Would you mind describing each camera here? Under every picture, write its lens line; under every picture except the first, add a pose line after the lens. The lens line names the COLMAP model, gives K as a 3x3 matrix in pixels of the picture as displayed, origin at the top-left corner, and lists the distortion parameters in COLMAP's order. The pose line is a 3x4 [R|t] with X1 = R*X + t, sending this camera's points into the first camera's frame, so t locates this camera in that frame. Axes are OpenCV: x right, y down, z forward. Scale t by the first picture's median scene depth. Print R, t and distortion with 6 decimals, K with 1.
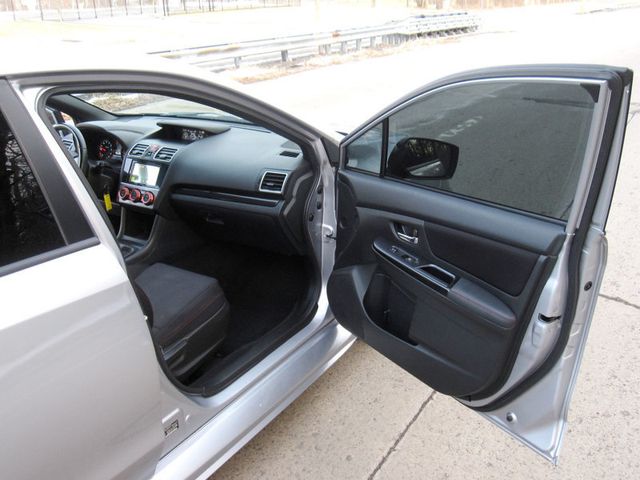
lens RADIAL K [[616.5, 0, 315.9], [0, 616.5, 239.3], [0, 0, 1]] dist [-0.055913, 0.000000]
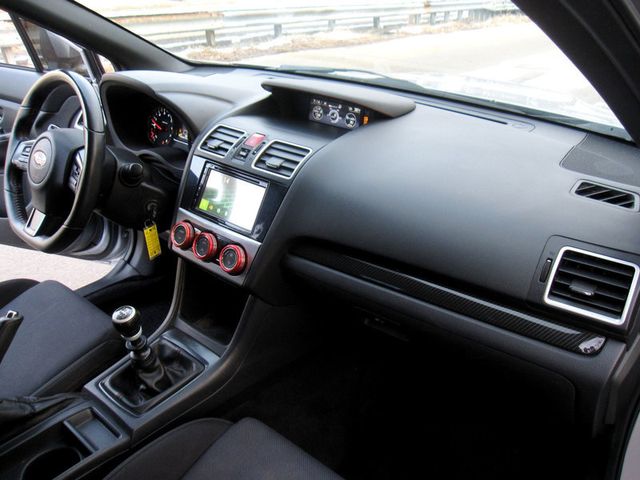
lens RADIAL K [[529.4, 0, 331.1], [0, 529.4, 238.2], [0, 0, 1]] dist [-0.055218, 0.023833]
pose [[0.992840, 0.091709, -0.076540, -0.157301], [-0.084395, 0.992002, 0.093859, -0.108228], [0.084536, -0.086728, 0.992639, 0.562594]]
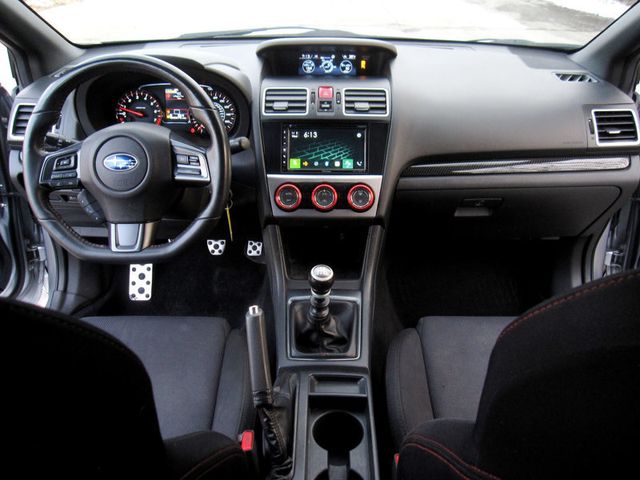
lens RADIAL K [[529.4, 0, 319.4], [0, 529.4, 234.1], [0, 0, 1]] dist [-0.055218, 0.023833]
pose [[0.845150, -0.237644, 0.478798, -0.450034], [0.173994, 0.969261, 0.173951, -0.103858], [-0.505419, -0.063707, 0.860519, 0.580721]]
